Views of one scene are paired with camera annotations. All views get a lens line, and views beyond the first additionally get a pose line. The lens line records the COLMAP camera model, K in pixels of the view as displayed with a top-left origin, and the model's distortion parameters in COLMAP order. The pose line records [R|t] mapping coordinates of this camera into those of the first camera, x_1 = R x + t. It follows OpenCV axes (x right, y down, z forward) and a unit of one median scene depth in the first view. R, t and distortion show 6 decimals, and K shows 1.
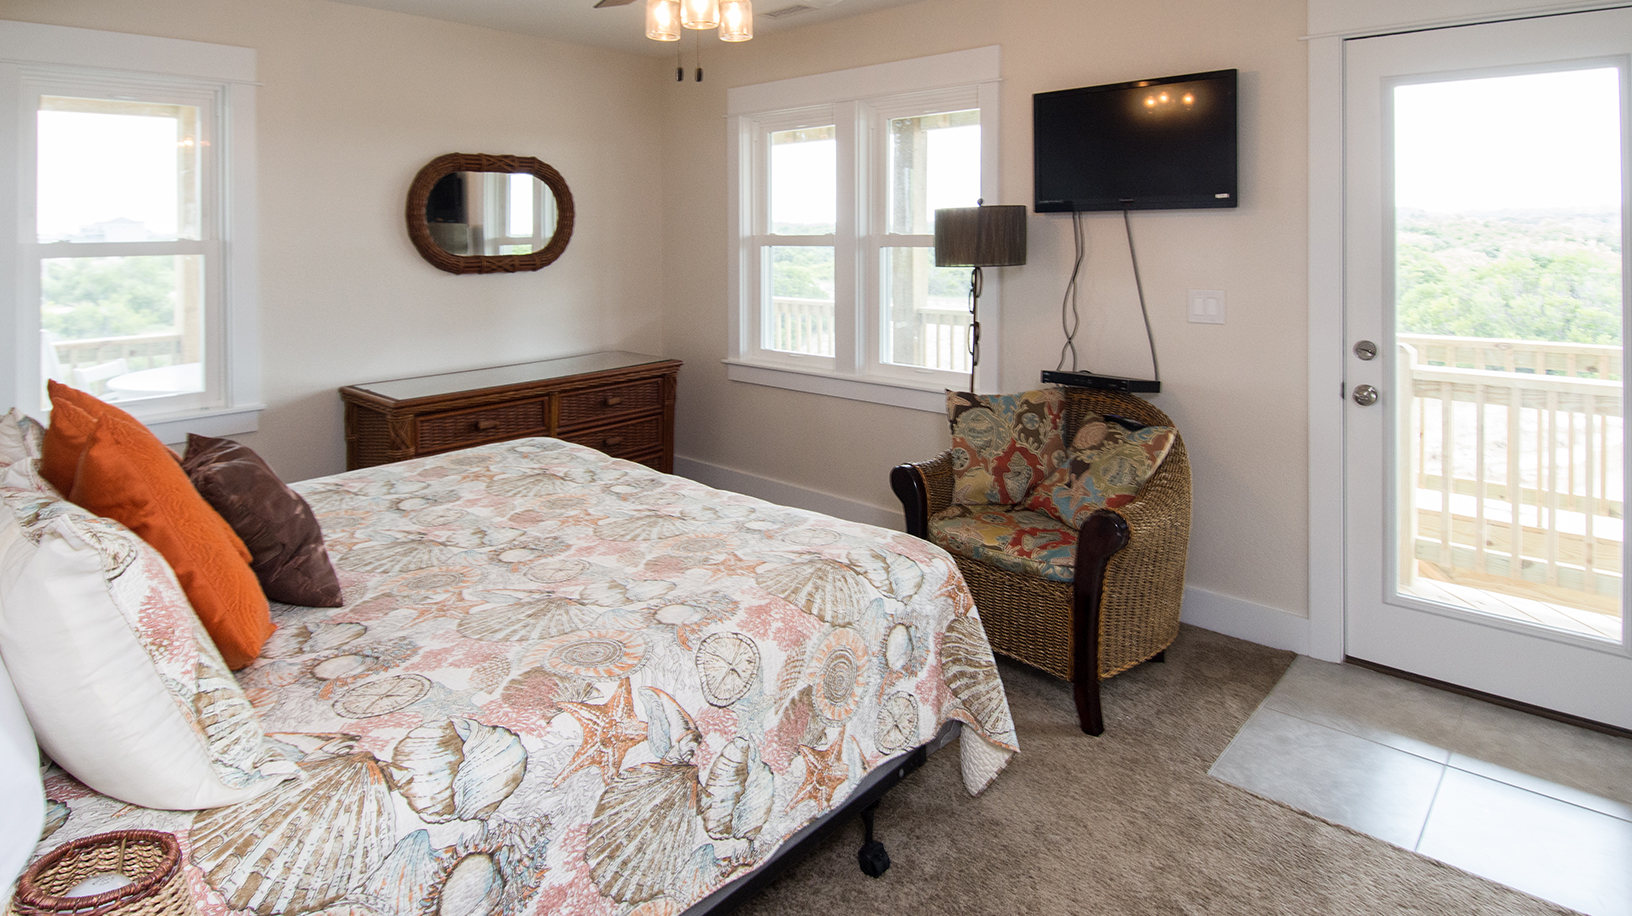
lens RADIAL K [[896.5, 0, 800.5], [0, 896.5, 419.2], [0, 0, 1]] dist [-0.005679, -0.001396]
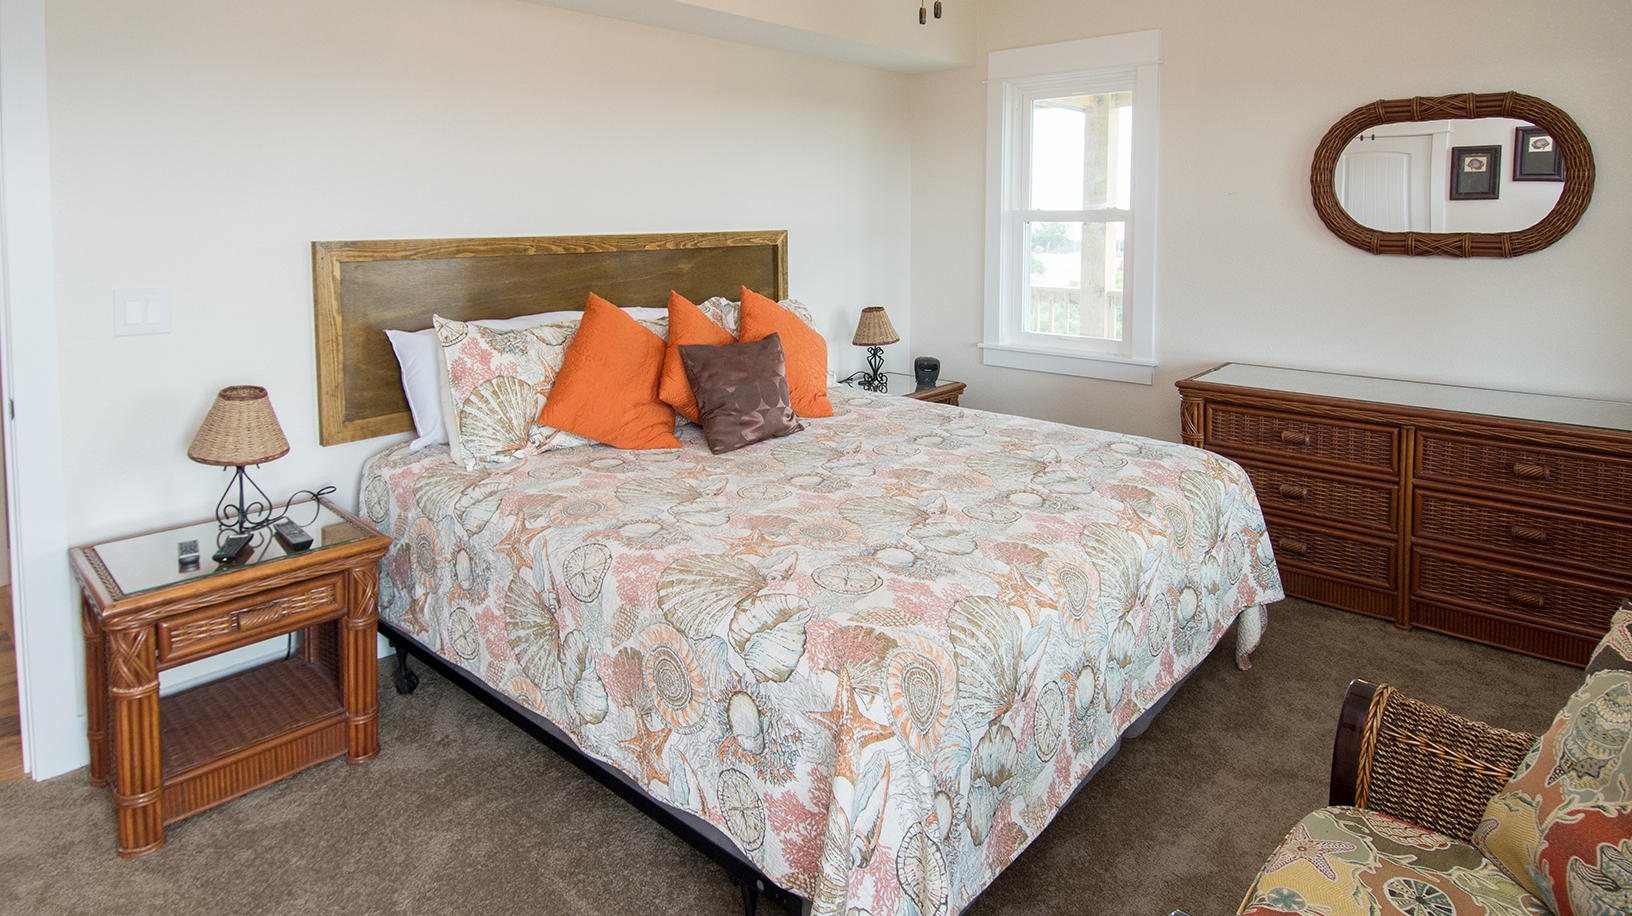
lens RADIAL K [[896.5, 0, 800.5], [0, 896.5, 419.2], [0, 0, 1]] dist [-0.005679, -0.001396]
pose [[-0.009340, 0.232860, -0.972465, 0.904826], [-0.202935, 0.951829, 0.229868, -0.216152], [0.979148, 0.199494, 0.038365, 1.057406]]
